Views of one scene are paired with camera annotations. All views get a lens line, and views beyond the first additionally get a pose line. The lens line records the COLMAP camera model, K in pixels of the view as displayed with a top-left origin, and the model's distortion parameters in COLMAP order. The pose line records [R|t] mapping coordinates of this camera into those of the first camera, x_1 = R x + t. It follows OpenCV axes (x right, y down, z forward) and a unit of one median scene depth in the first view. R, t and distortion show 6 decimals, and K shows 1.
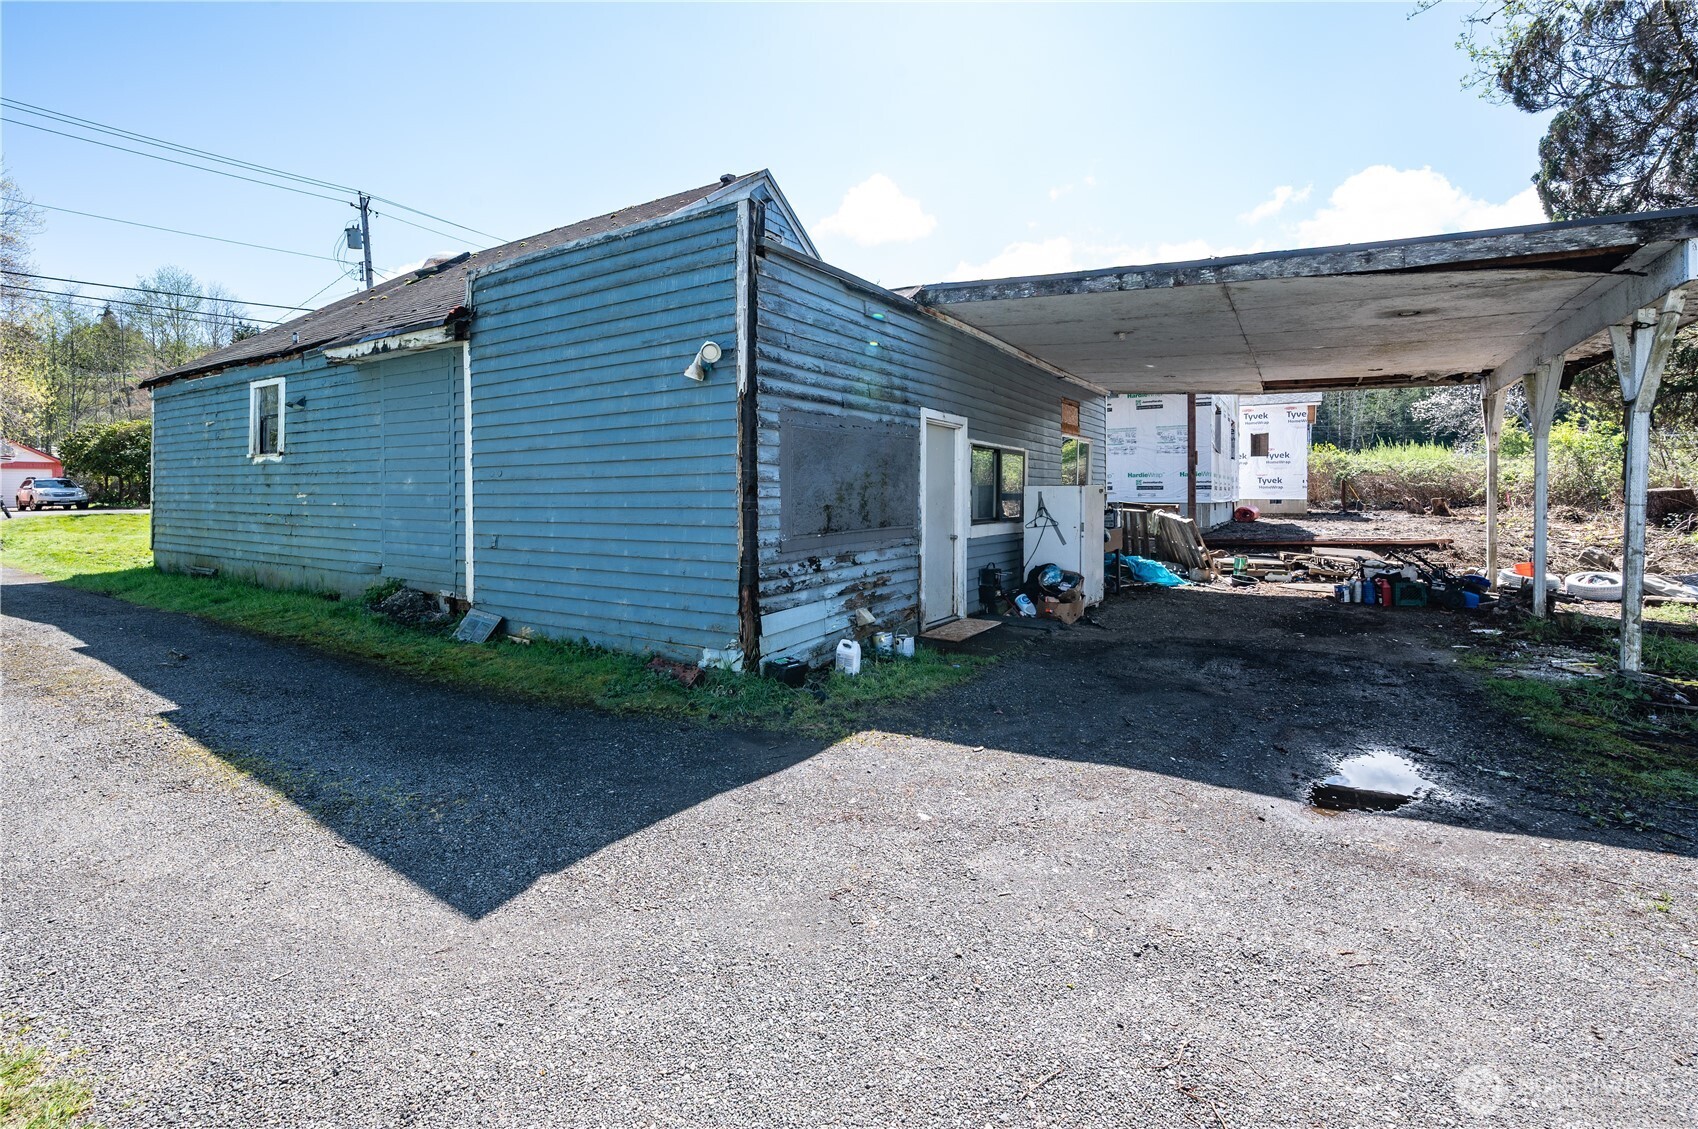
lens RADIAL K [[745.7, 0, 838.6], [0, 745.7, 507.4], [0, 0, 1]] dist [-0.001983, -0.001388]
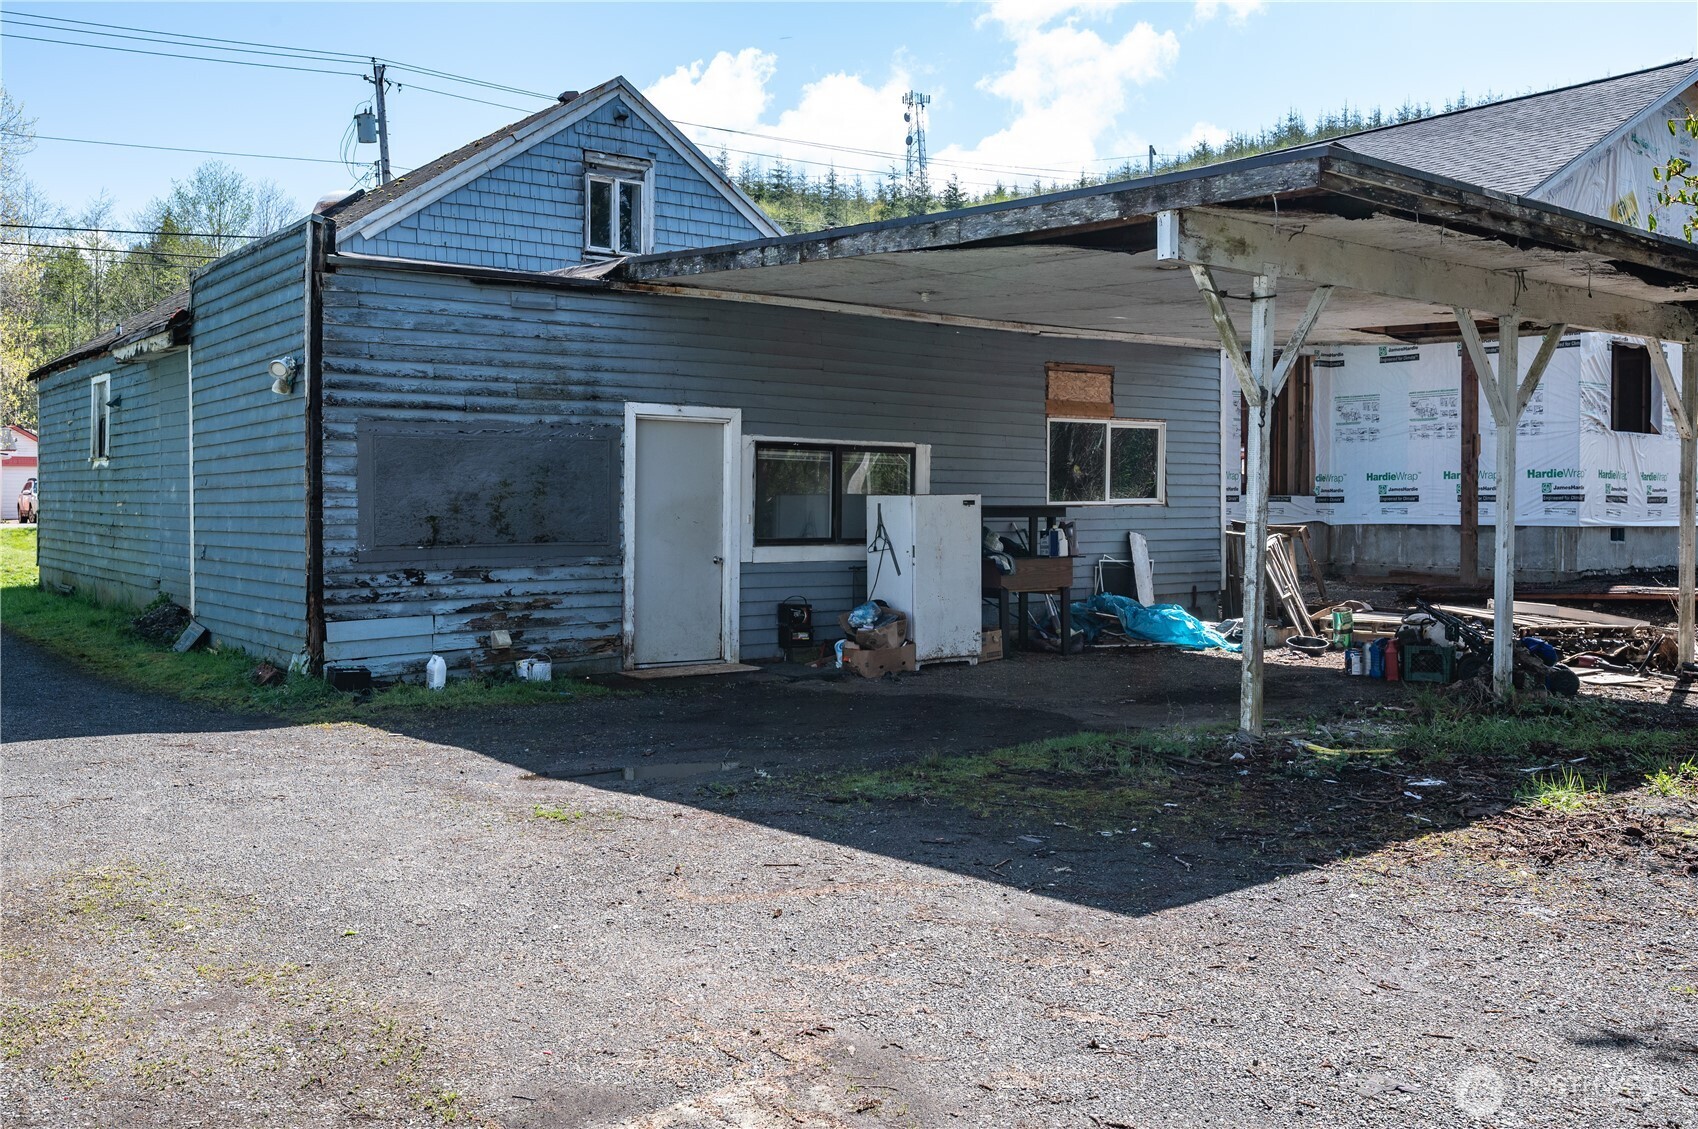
lens RADIAL K [[1481.6, 0, 850.6], [0, 1481.6, 558.3], [0, 0, 1]] dist [-0.020056, -0.013061]
pose [[0.939865, 0.017399, -0.341102, 1.052397], [-0.011606, 0.999752, 0.019018, 0.008157], [0.341348, -0.013916, 0.939834, -0.555627]]
